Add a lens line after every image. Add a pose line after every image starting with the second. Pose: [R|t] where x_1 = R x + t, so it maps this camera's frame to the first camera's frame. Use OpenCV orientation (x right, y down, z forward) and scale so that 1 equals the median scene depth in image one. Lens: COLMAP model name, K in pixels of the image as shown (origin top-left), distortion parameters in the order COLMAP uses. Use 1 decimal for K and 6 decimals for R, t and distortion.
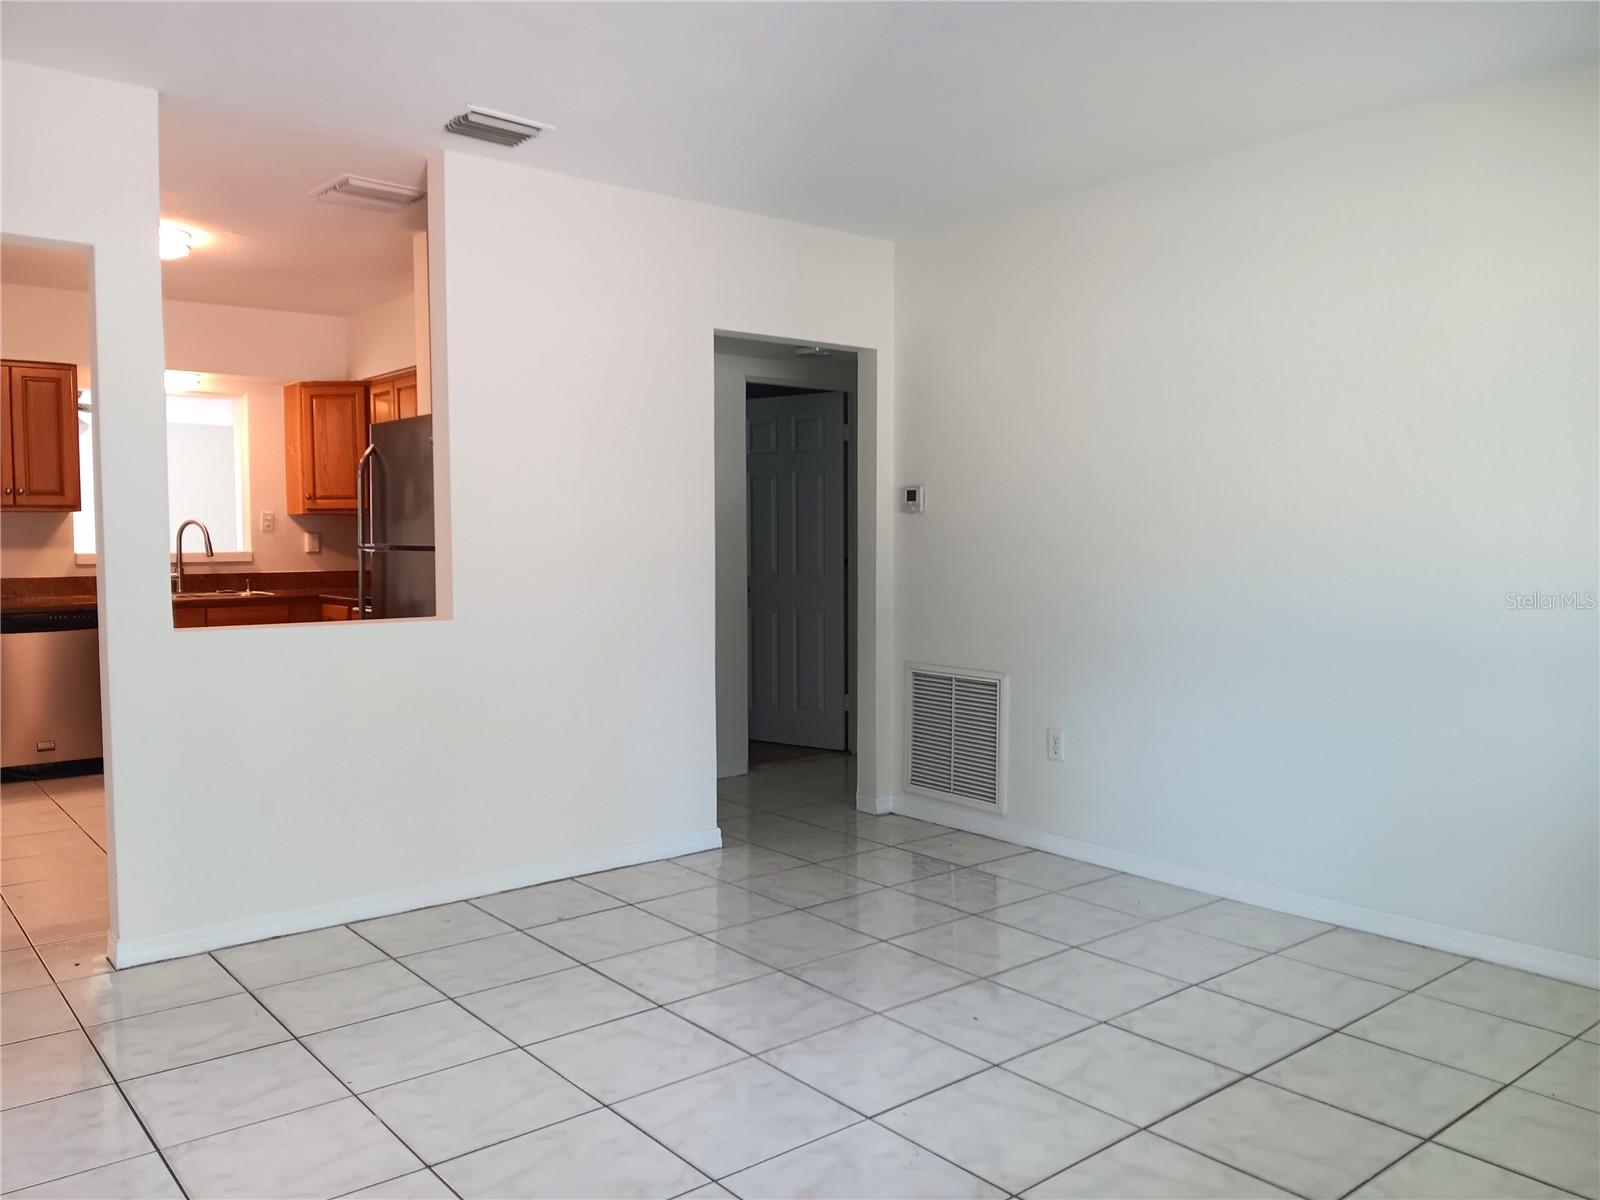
lens RADIAL K [[1258.1, 0, 798.2], [0, 1258.1, 597.3], [0, 0, 1]] dist [0.096530, -0.146636]
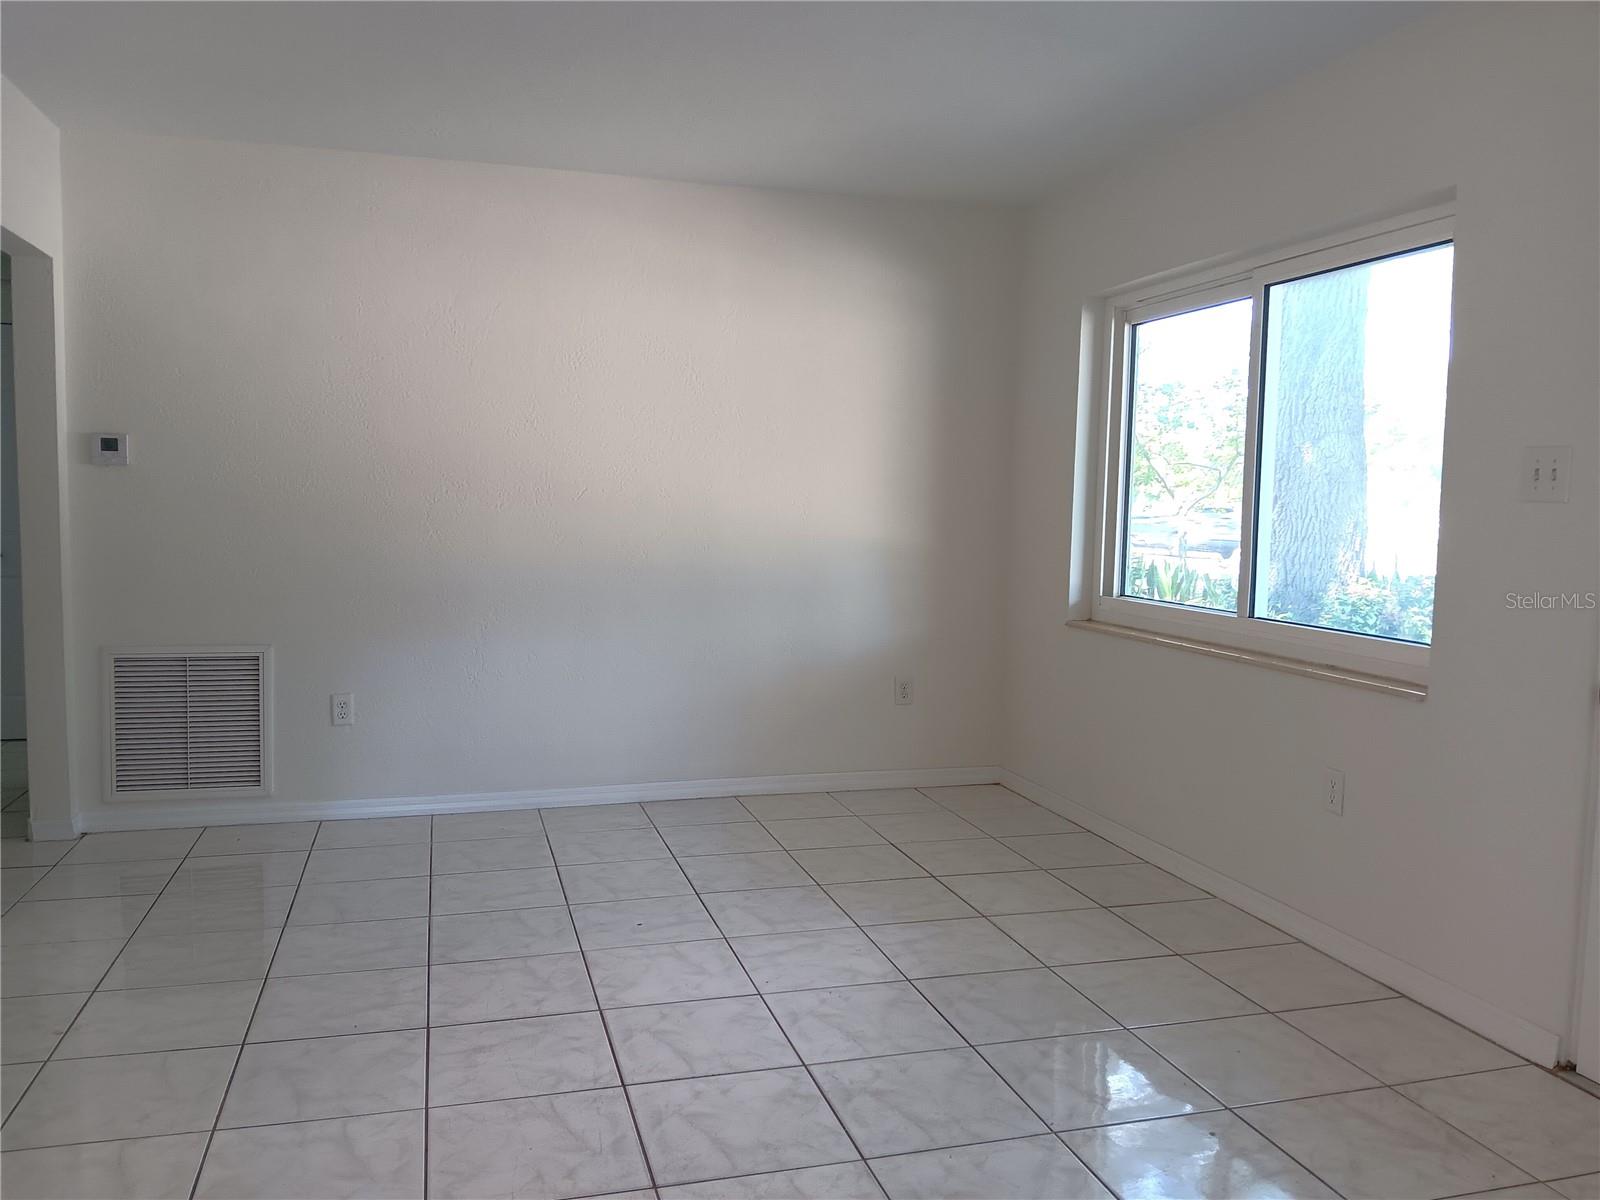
lens RADIAL K [[1258.1, 0, 798.2], [0, 1258.1, 597.3], [0, 0, 1]] dist [0.096530, -0.146636]
pose [[0.372679, -0.060679, 0.925974, -5.280964], [0.026579, 0.998148, 0.054712, -0.148141], [-0.927579, 0.004222, 0.373602, 2.704223]]
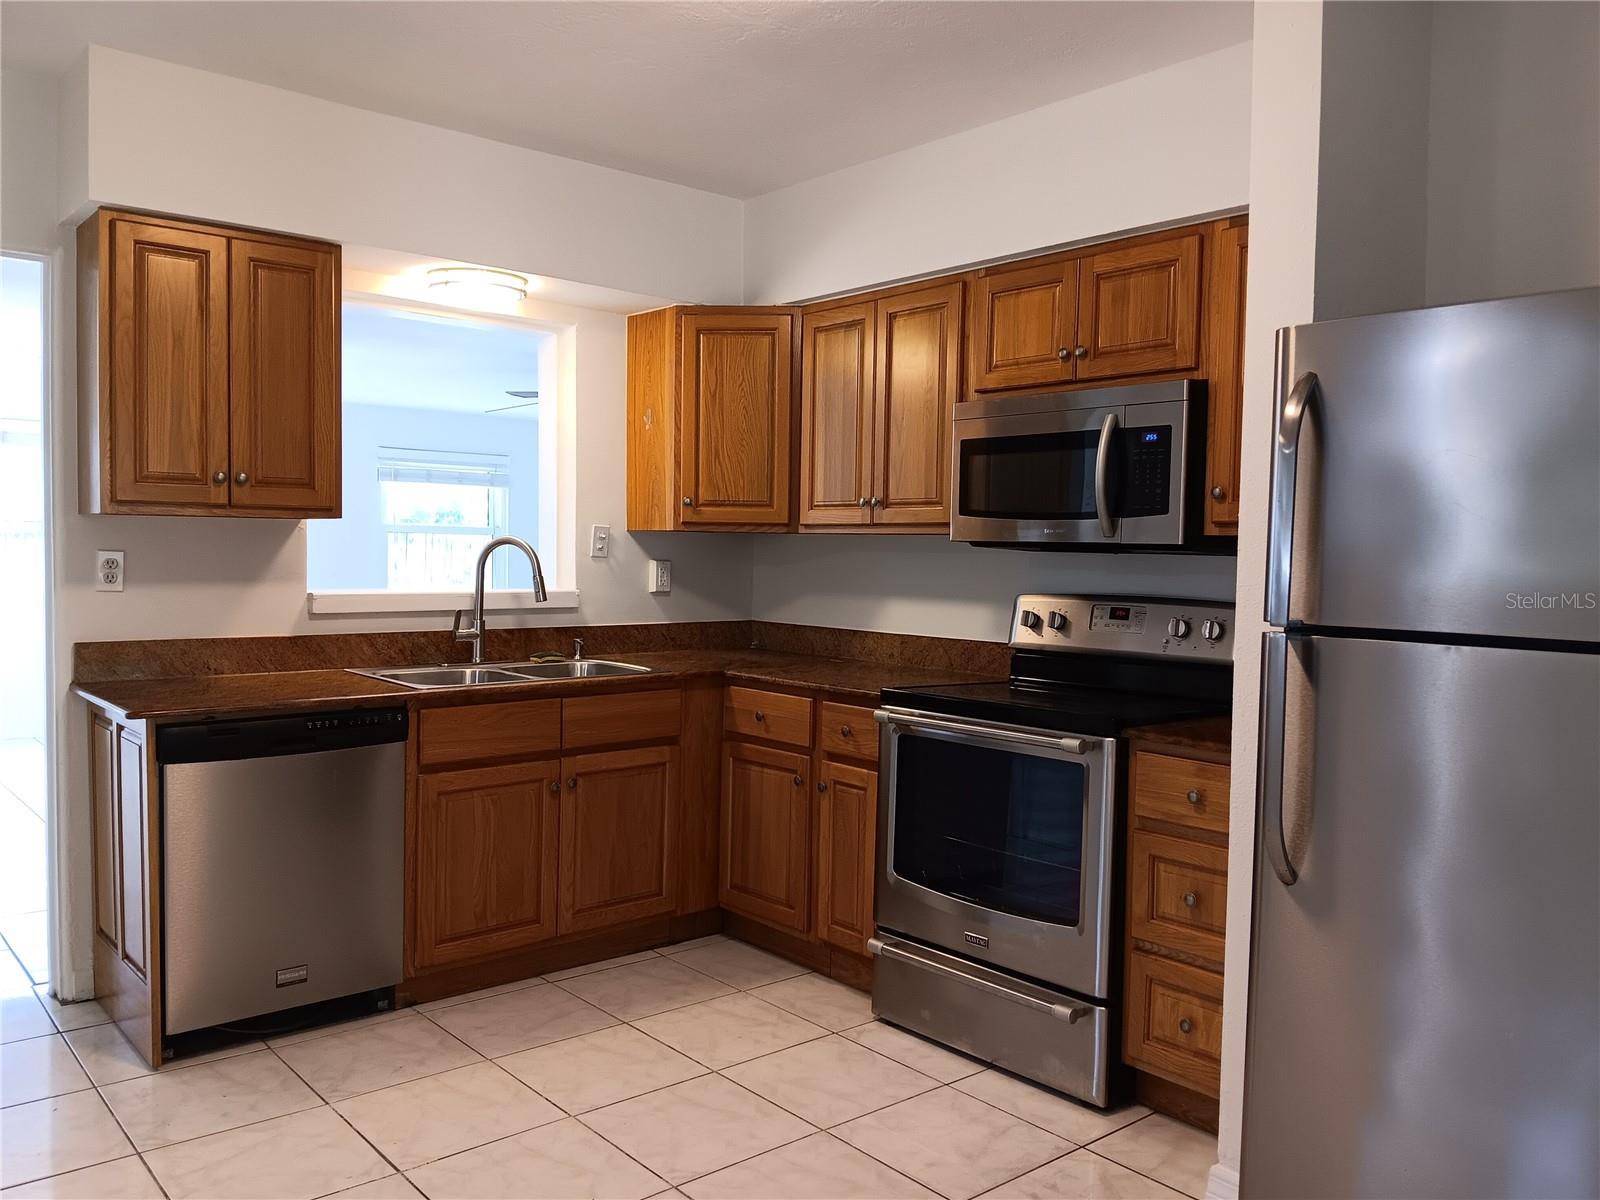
lens RADIAL K [[1243.3, 0, 787.8], [0, 1243.3, 601.2], [0, 0, 1]] dist [0.153458, -0.306334]
pose [[0.999555, 0.021720, 0.020444, -0.334163], [-0.021586, 0.999744, -0.006759, -0.028574], [-0.020585, 0.006315, 0.999768, 0.402924]]
